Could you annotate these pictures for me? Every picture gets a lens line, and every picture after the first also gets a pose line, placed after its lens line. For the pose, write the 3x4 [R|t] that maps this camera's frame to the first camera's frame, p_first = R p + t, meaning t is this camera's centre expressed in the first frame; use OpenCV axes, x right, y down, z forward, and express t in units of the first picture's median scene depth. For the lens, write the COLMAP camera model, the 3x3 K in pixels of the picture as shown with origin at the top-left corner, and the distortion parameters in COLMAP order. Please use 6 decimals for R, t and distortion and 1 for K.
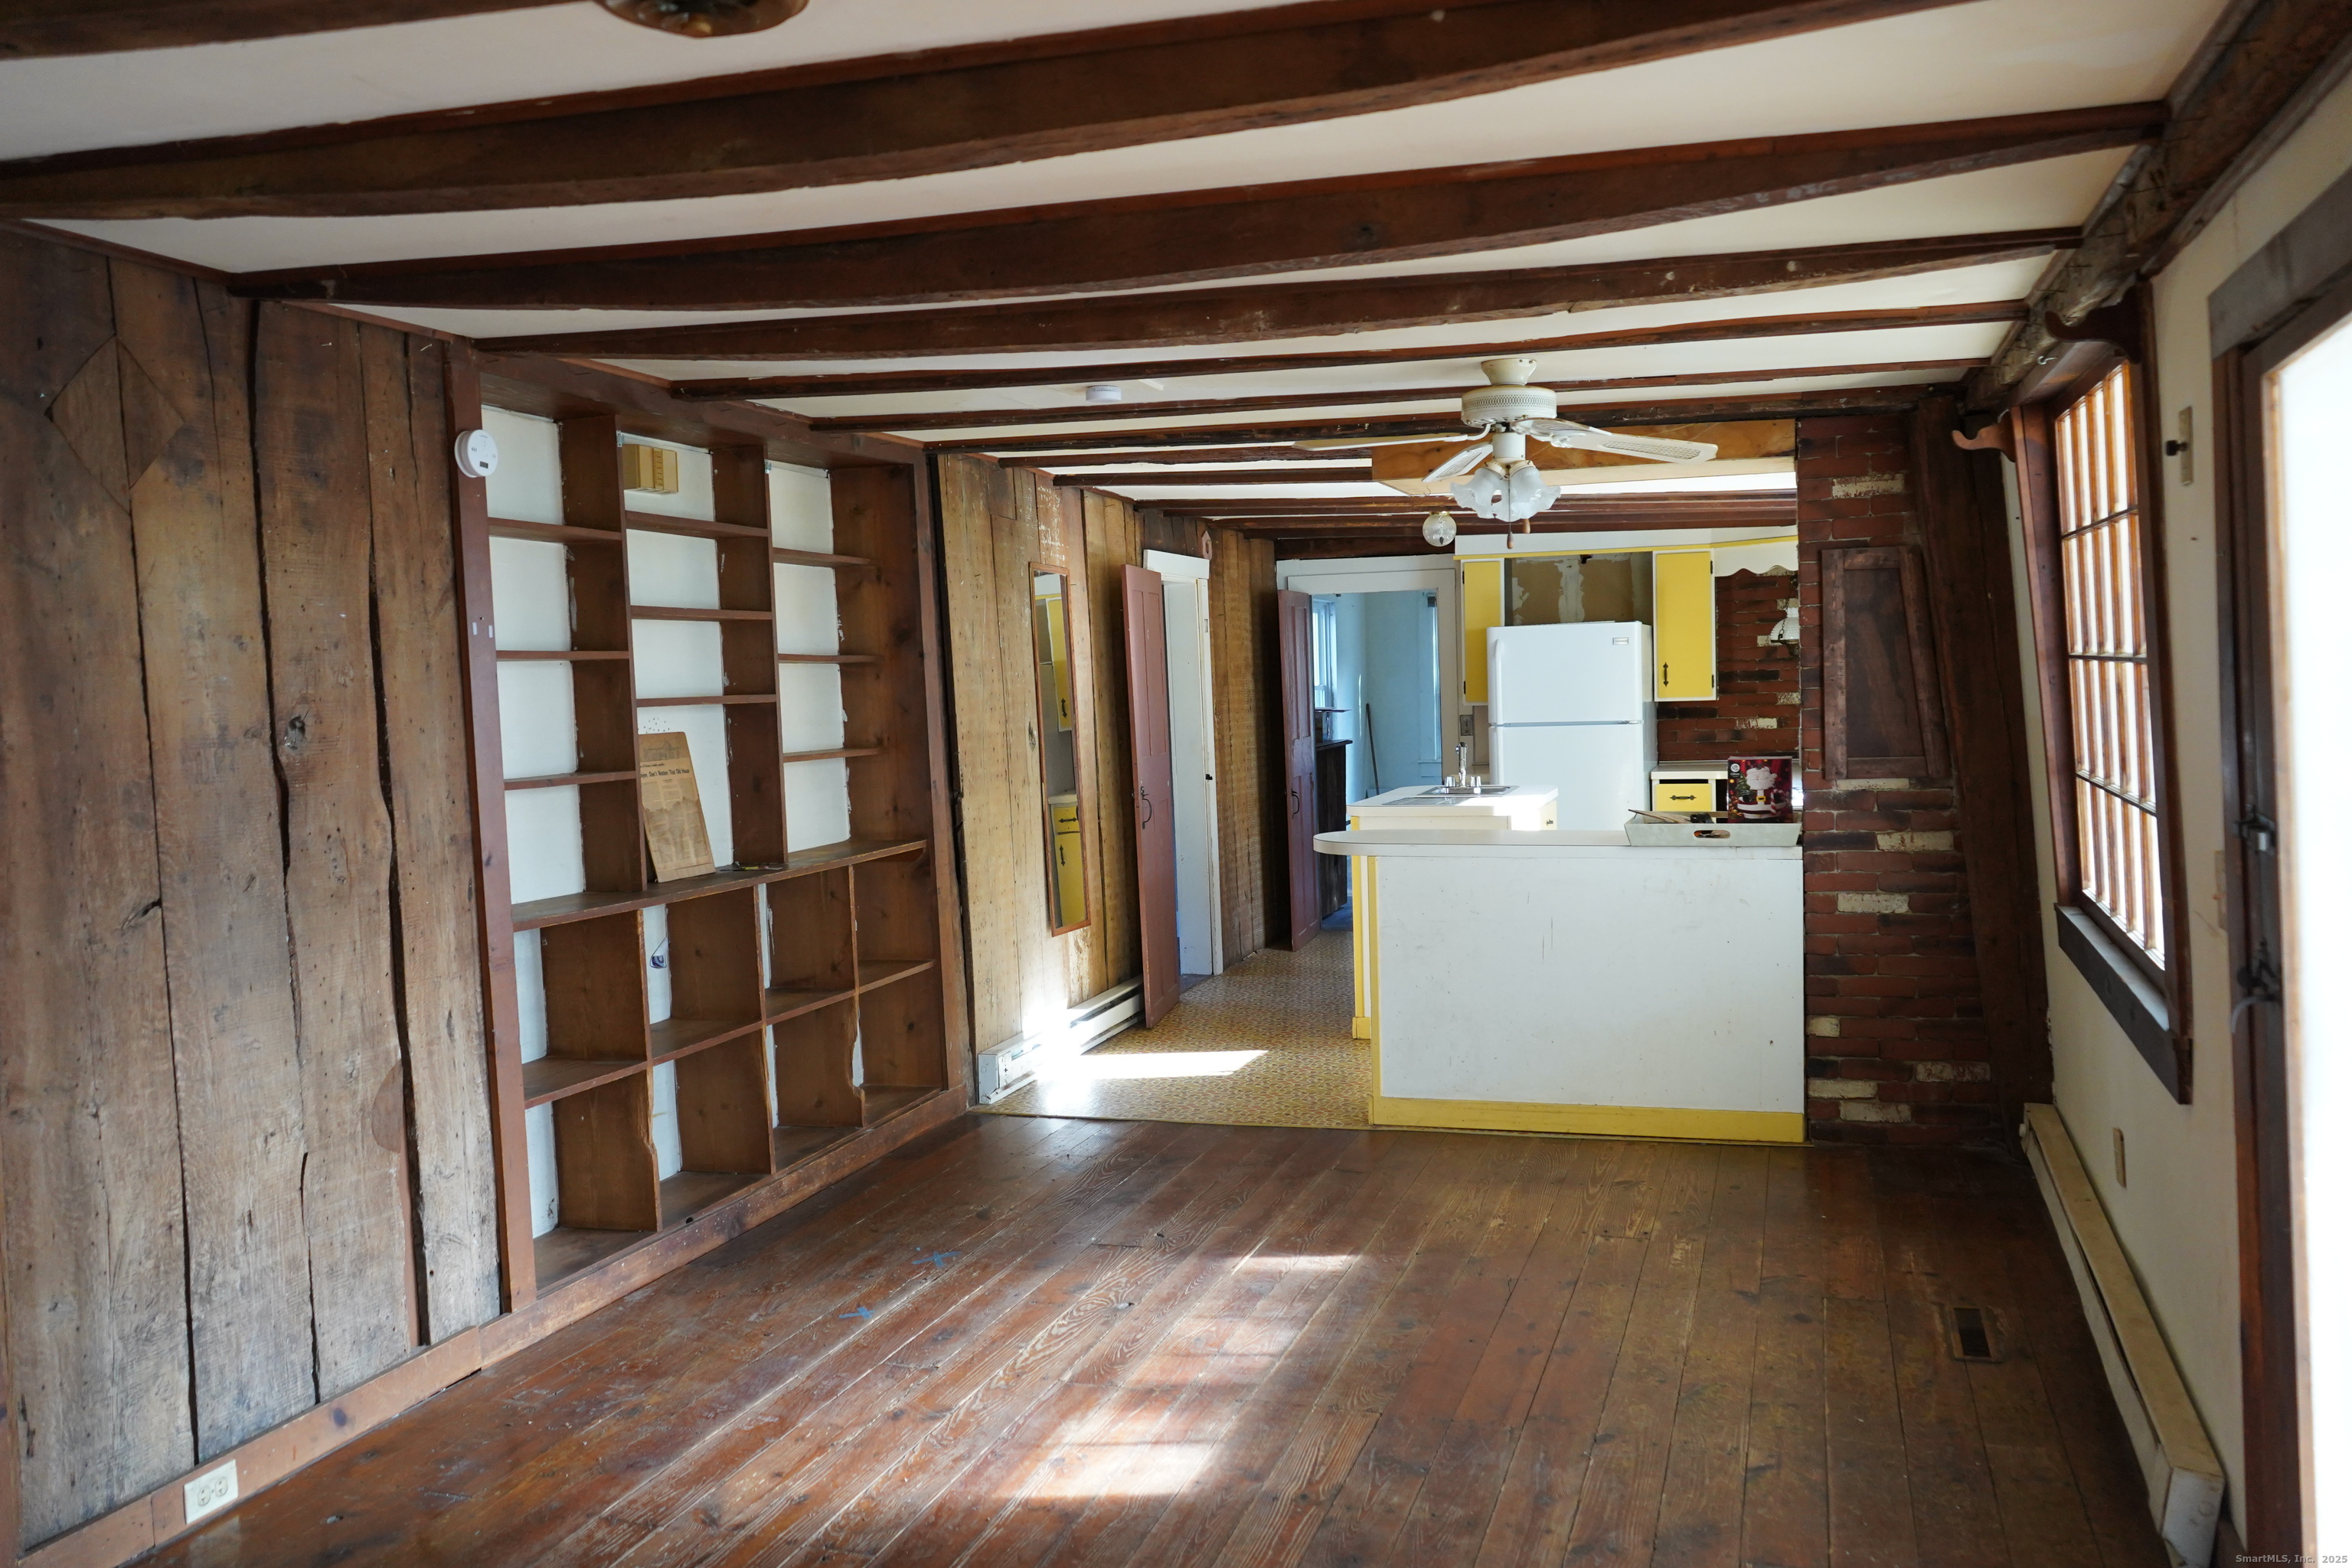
lens RADIAL K [[1909.1, 0, 1167.8], [0, 1909.1, 785.3], [0, 0, 1]] dist [-0.017155, 0.006581]
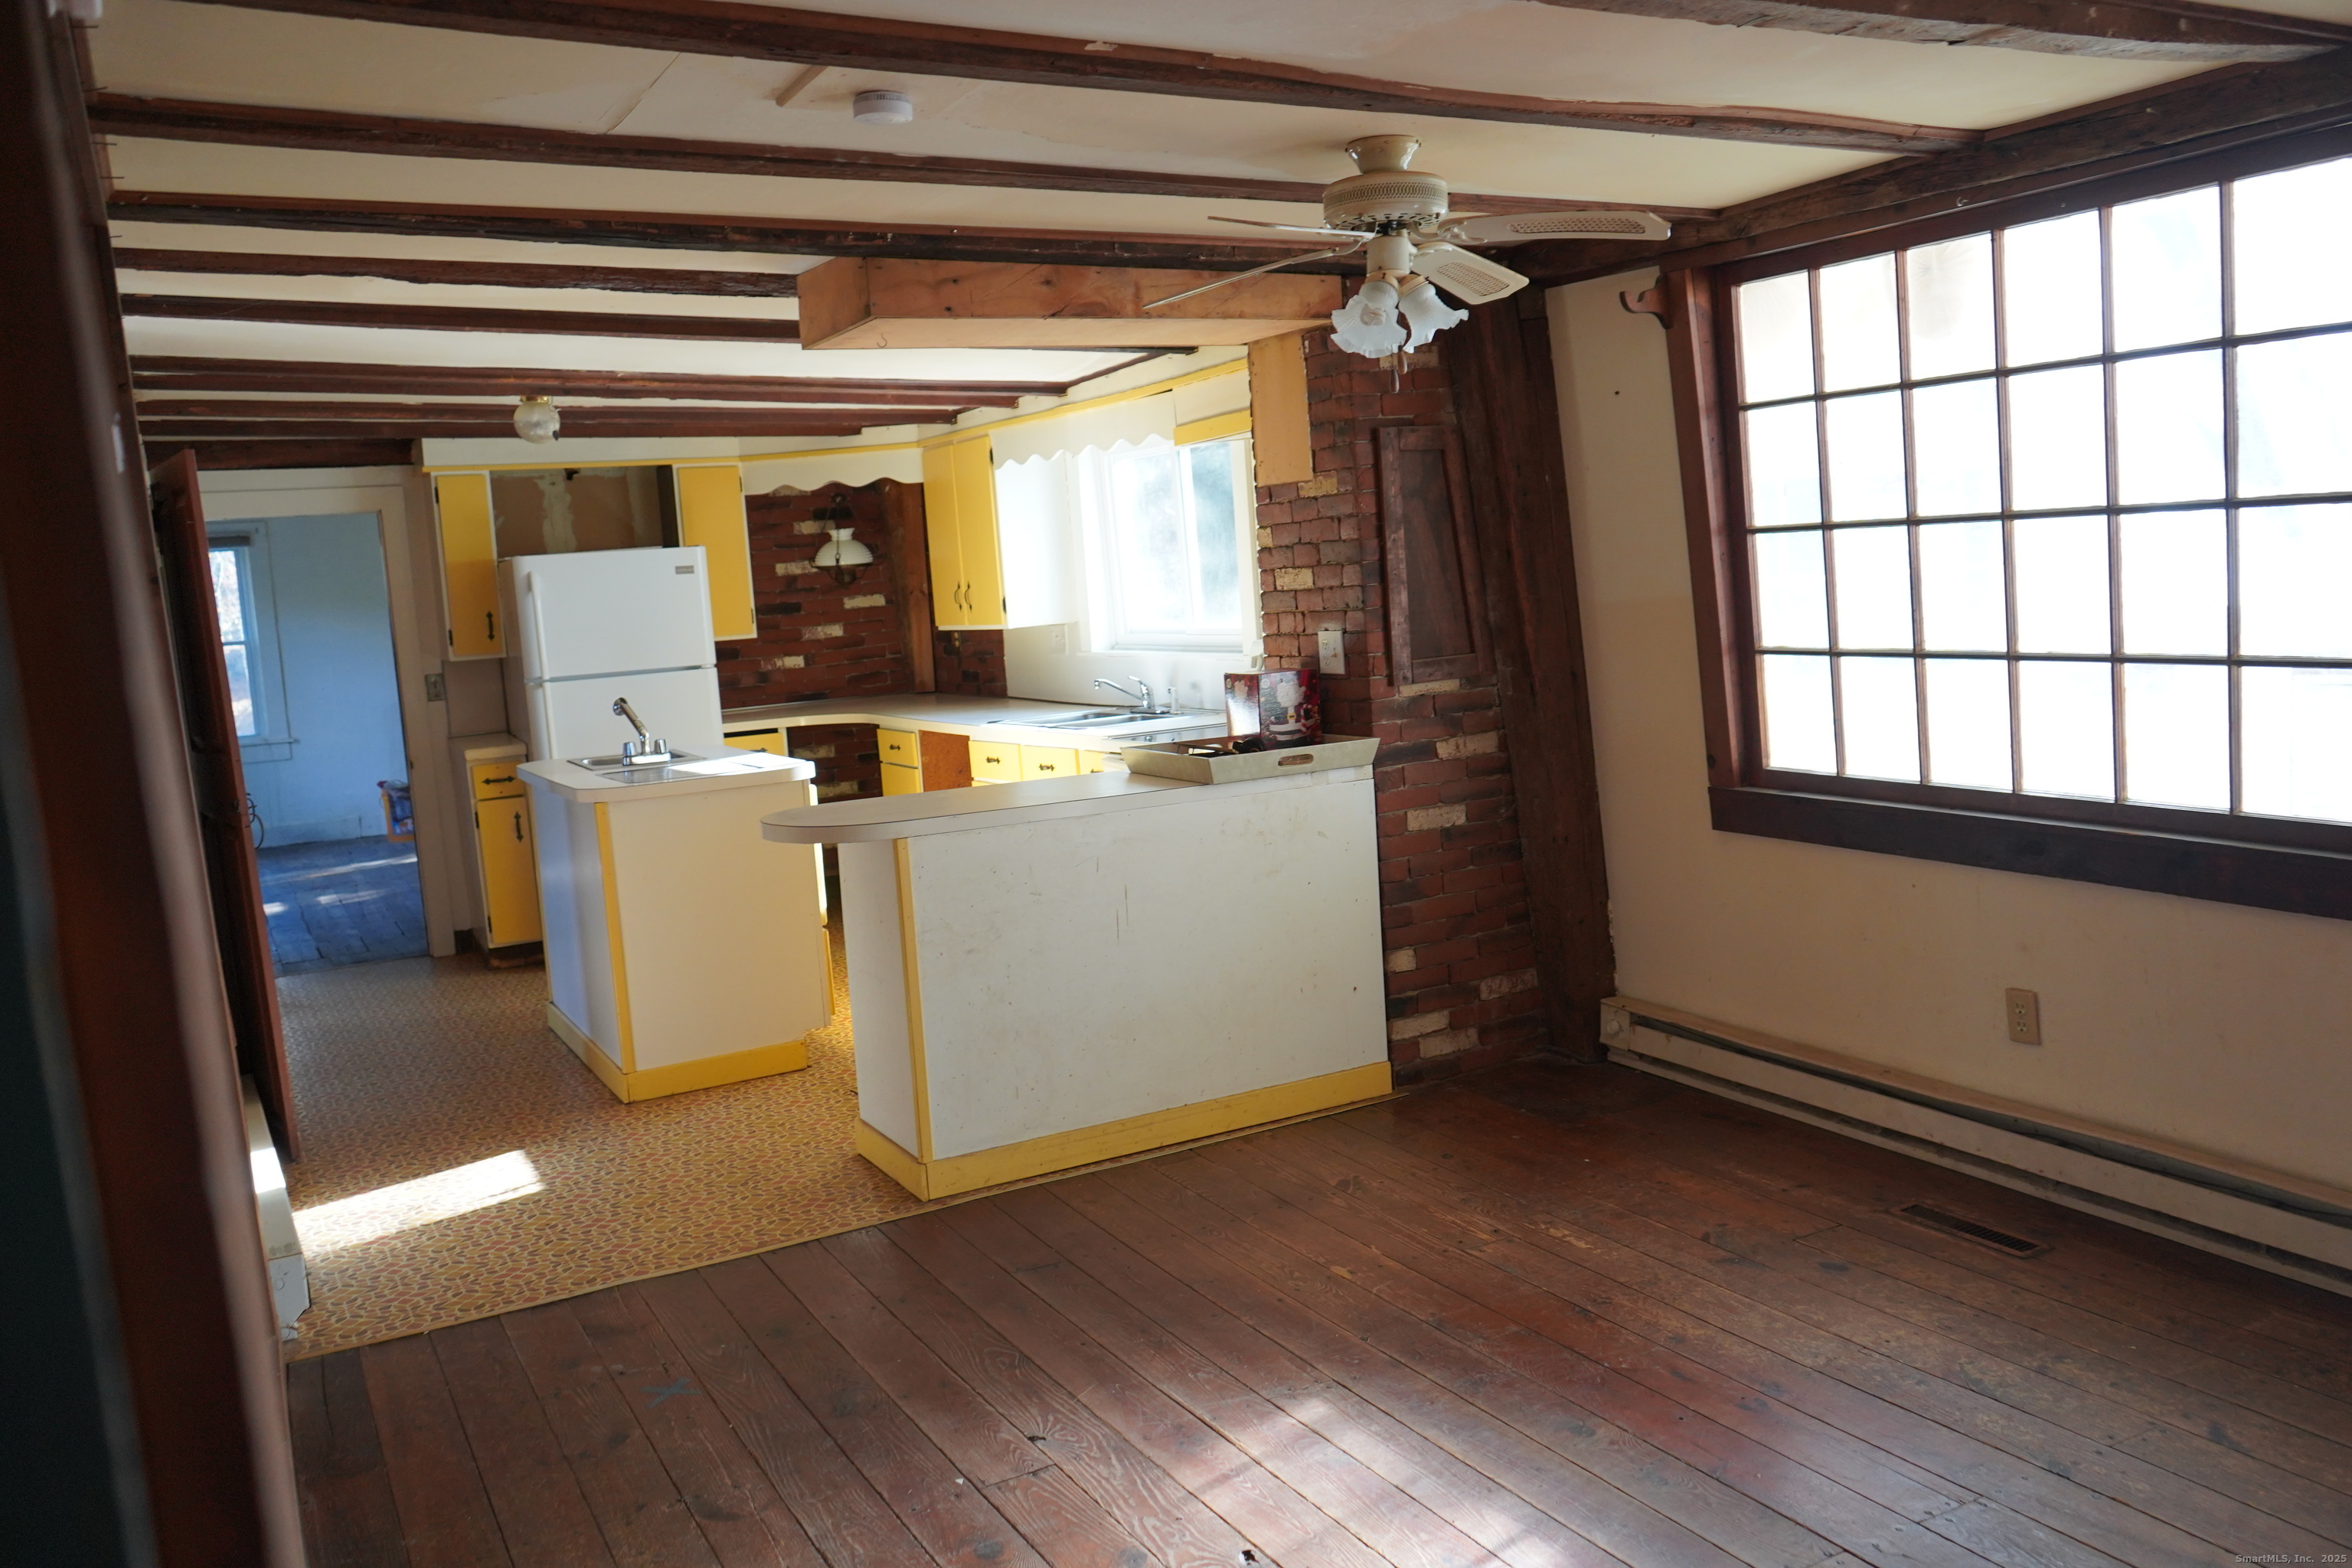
lens RADIAL K [[1909.1, 0, 1171.9], [0, 1909.1, 778.6], [0, 0, 1]] dist [-0.017155, 0.006581]
pose [[0.680542, -0.098381, 0.726074, -0.385688], [0.088508, 0.994726, 0.051825, -0.015834], [-0.727344, 0.028995, 0.685660, 0.468251]]
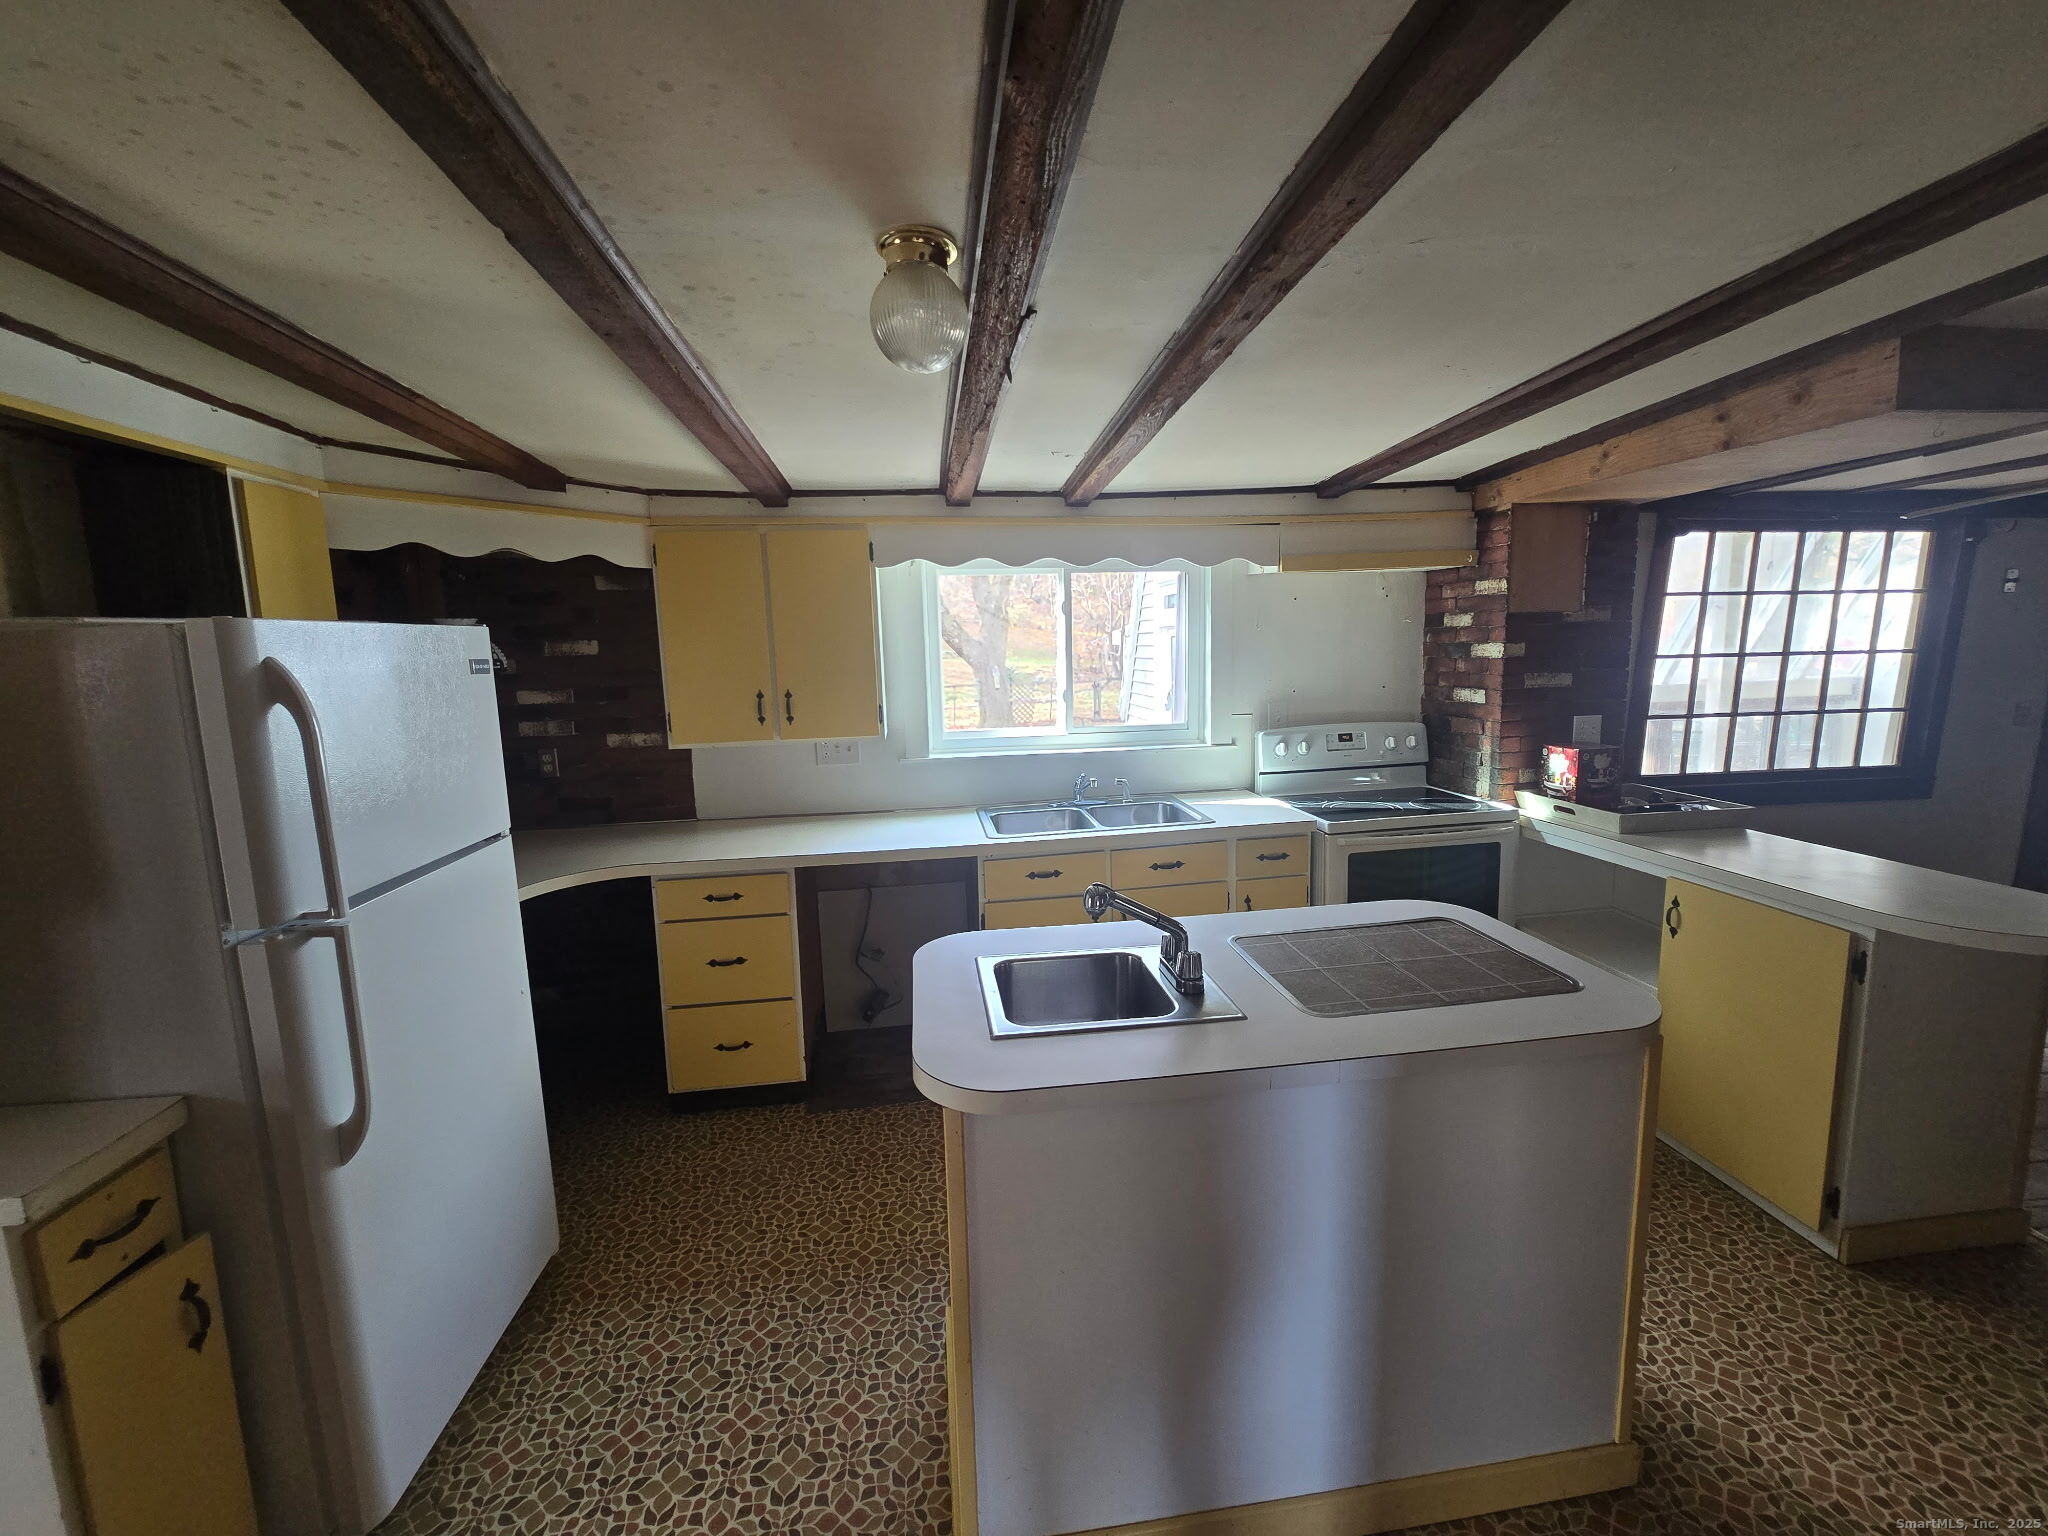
lens RADIAL K [[853.4, 0, 1026.2], [0, 853.4, 773.3], [0, 0, 1]] dist [-0.008560, 0.003022]
pose [[-0.441365, -0.074392, 0.894239, -0.050987], [0.091783, 0.987588, 0.127458, -0.098187], [-0.892621, 0.138332, -0.429059, 1.627112]]
